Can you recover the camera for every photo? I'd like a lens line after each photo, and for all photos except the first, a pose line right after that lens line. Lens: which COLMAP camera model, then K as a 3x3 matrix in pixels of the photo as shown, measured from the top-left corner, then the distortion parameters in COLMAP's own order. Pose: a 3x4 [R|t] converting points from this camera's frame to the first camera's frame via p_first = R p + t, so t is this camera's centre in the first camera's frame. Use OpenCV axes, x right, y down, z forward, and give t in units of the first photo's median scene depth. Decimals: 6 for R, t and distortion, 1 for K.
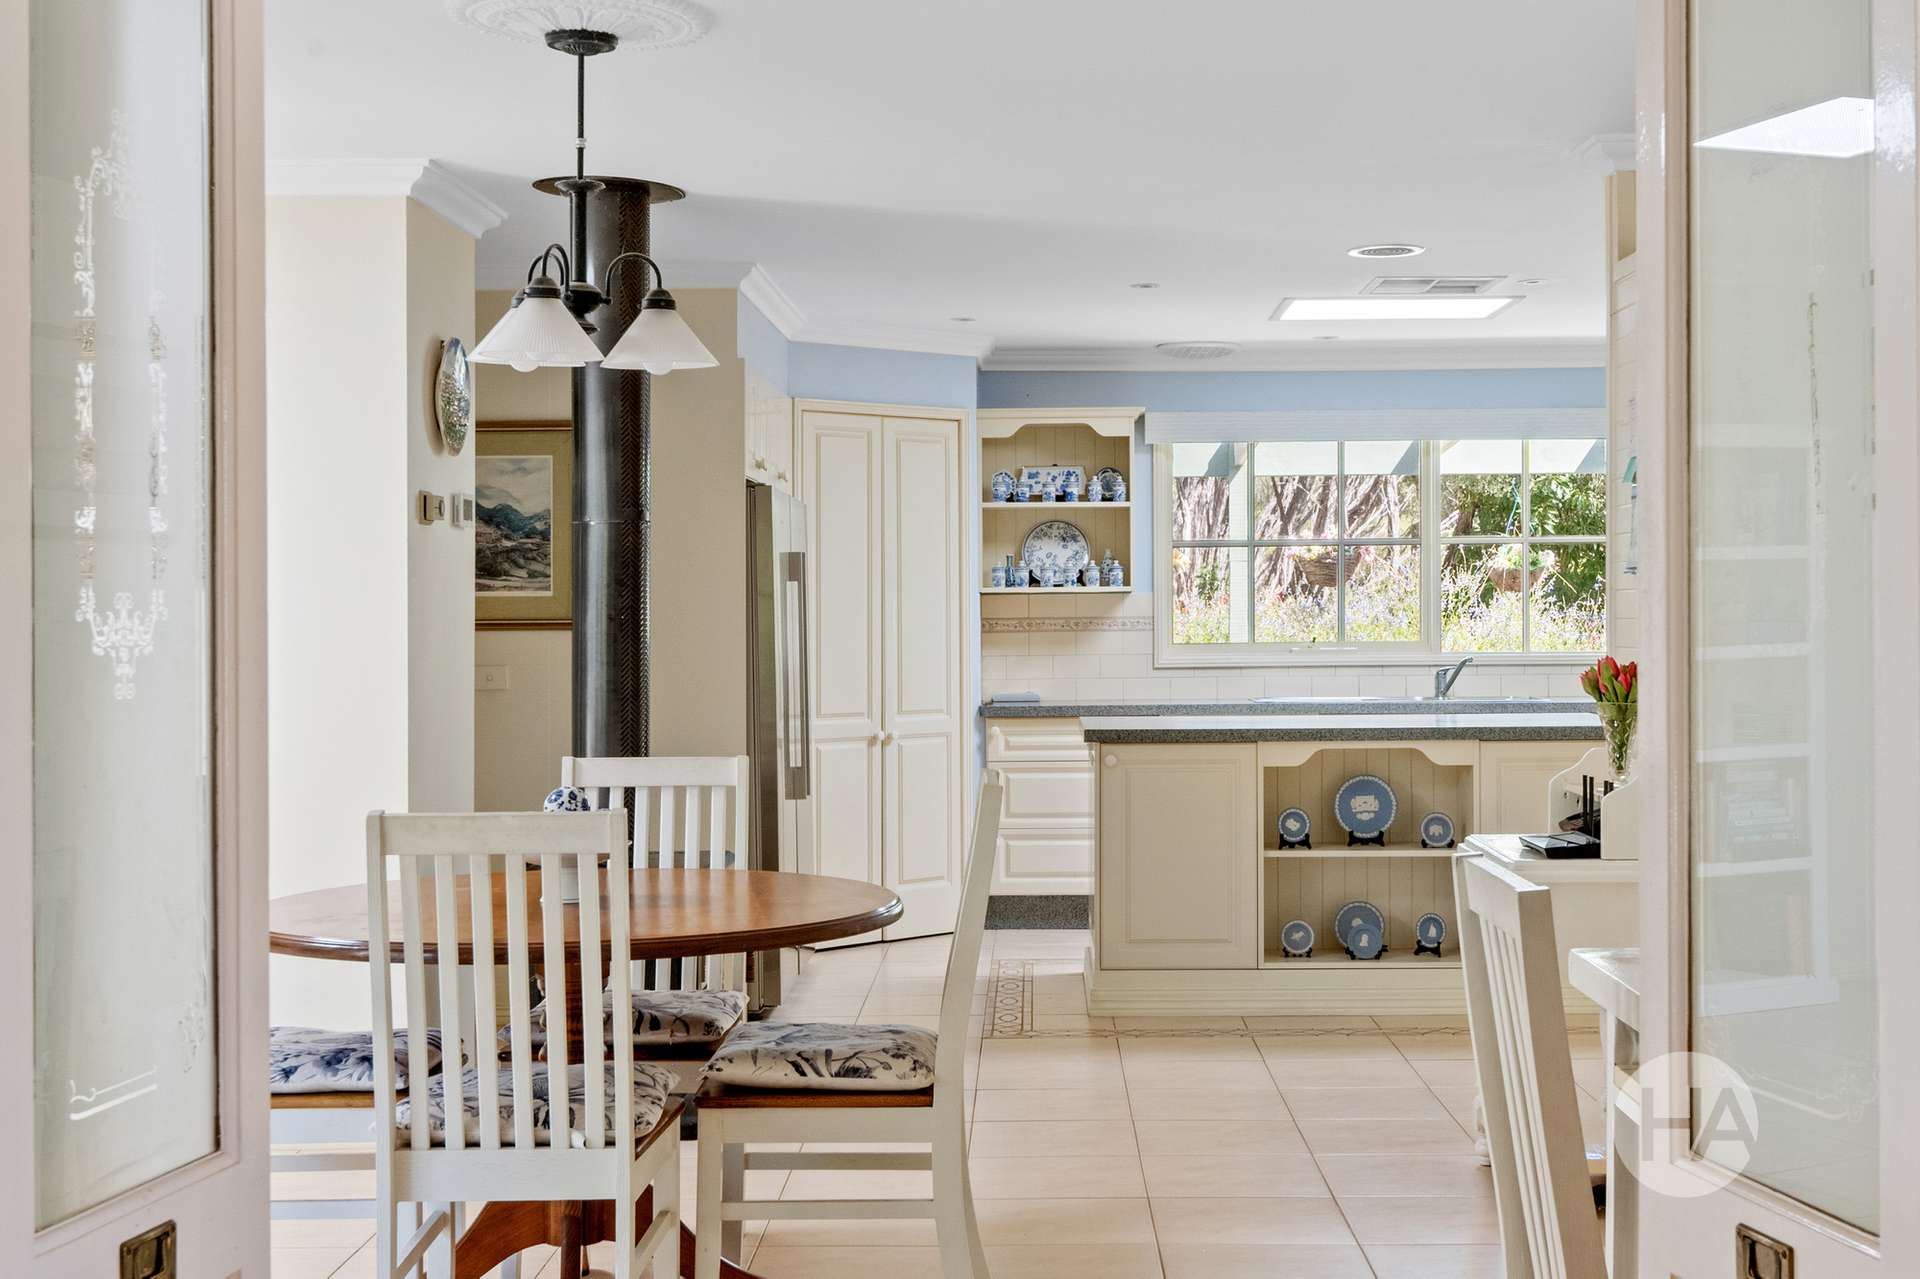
lens RADIAL K [[2376.6, 0, 960.9], [0, 2376.6, 638.2], [0, 0, 1]] dist [0.004337, 0.000000]
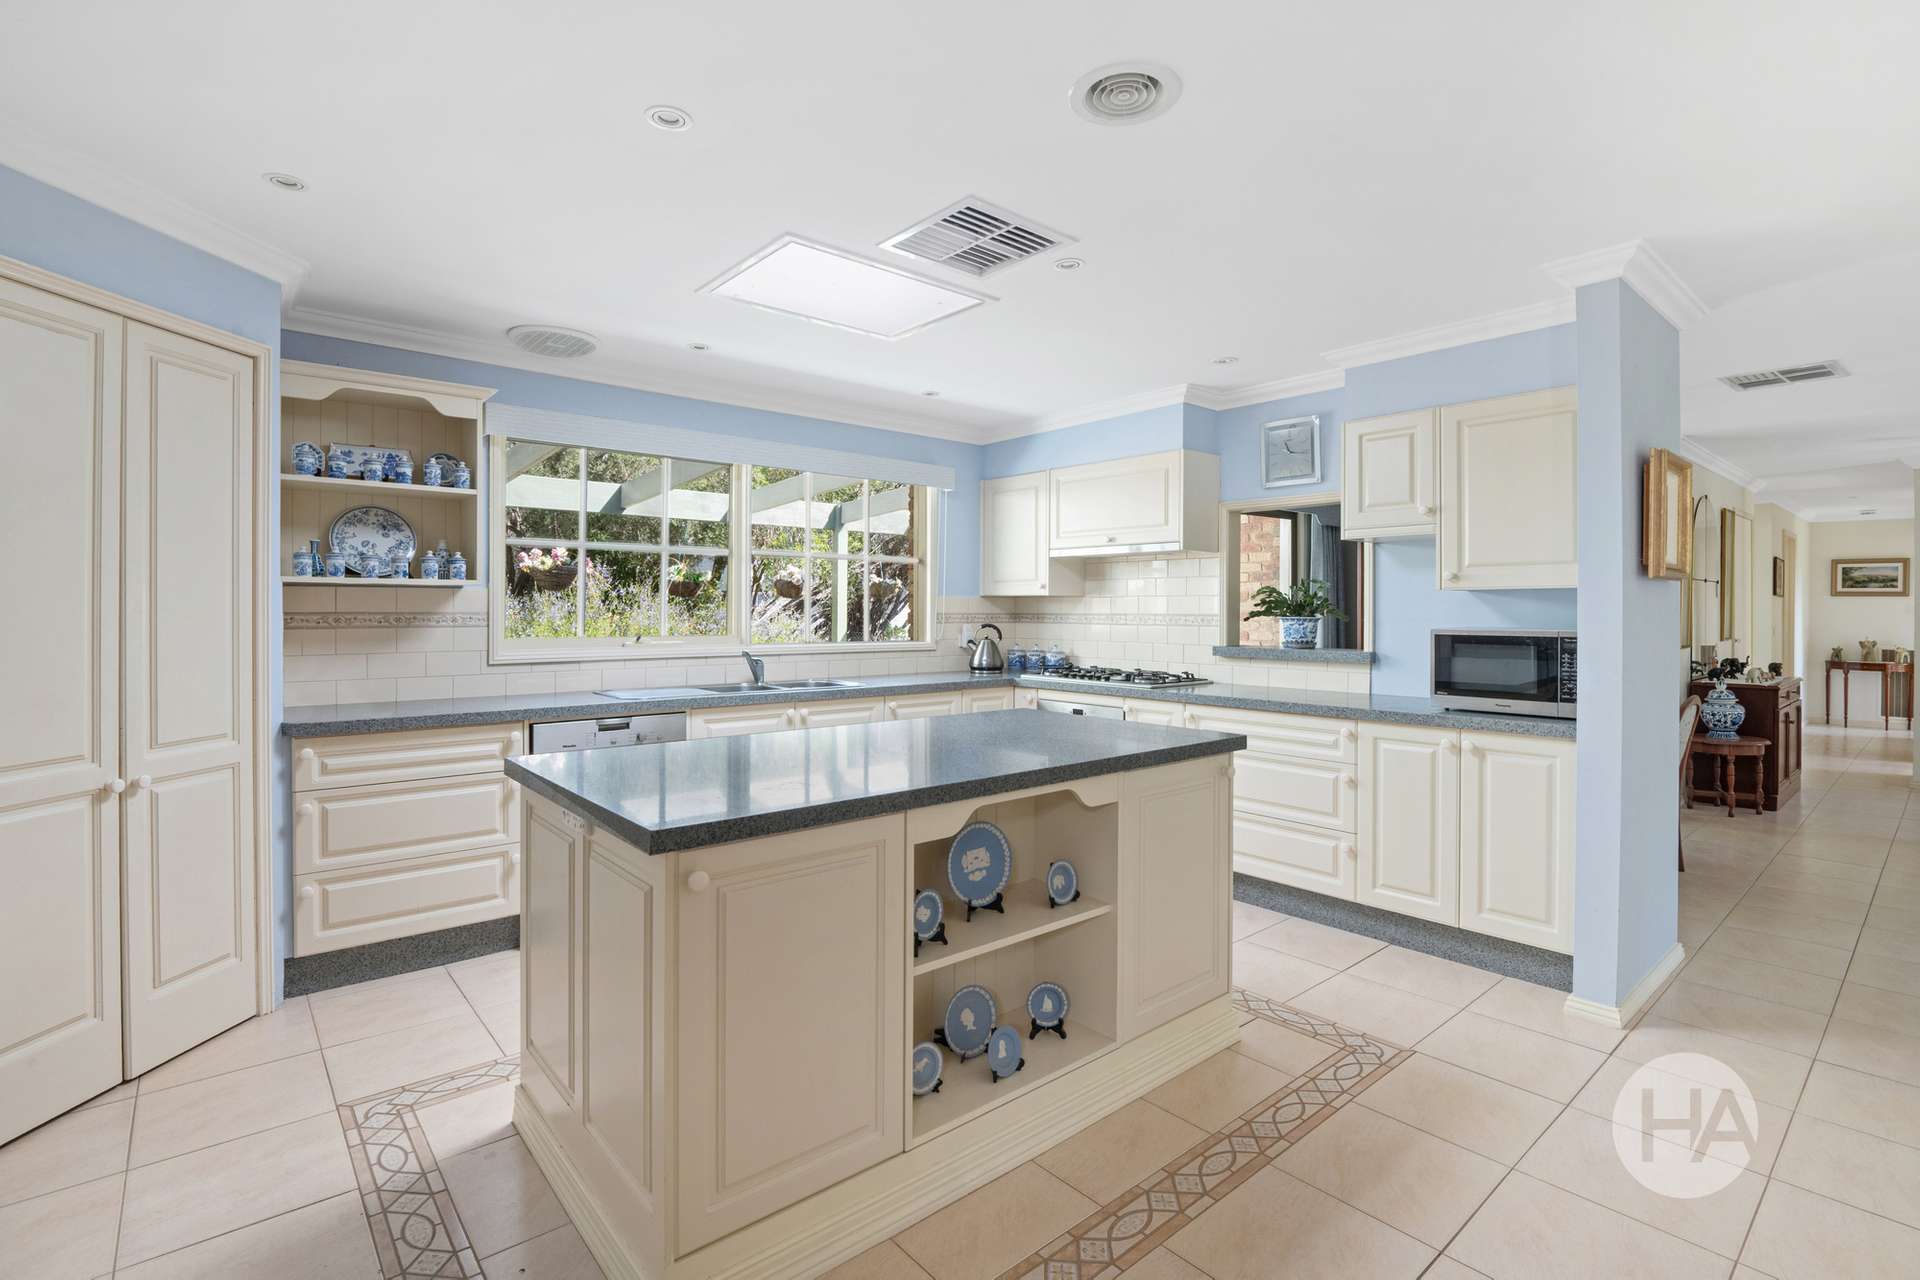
lens RADIAL K [[894.8, 0, 959.8], [0, 894.8, 616.4], [0, 0, 1]] dist [-0.022959, 0.000324]
pose [[0.739577, 0.004858, 0.673054, -0.022806], [-0.001554, 0.999984, -0.005511, -0.005875], [-0.673070, 0.003030, 0.739573, 0.613414]]
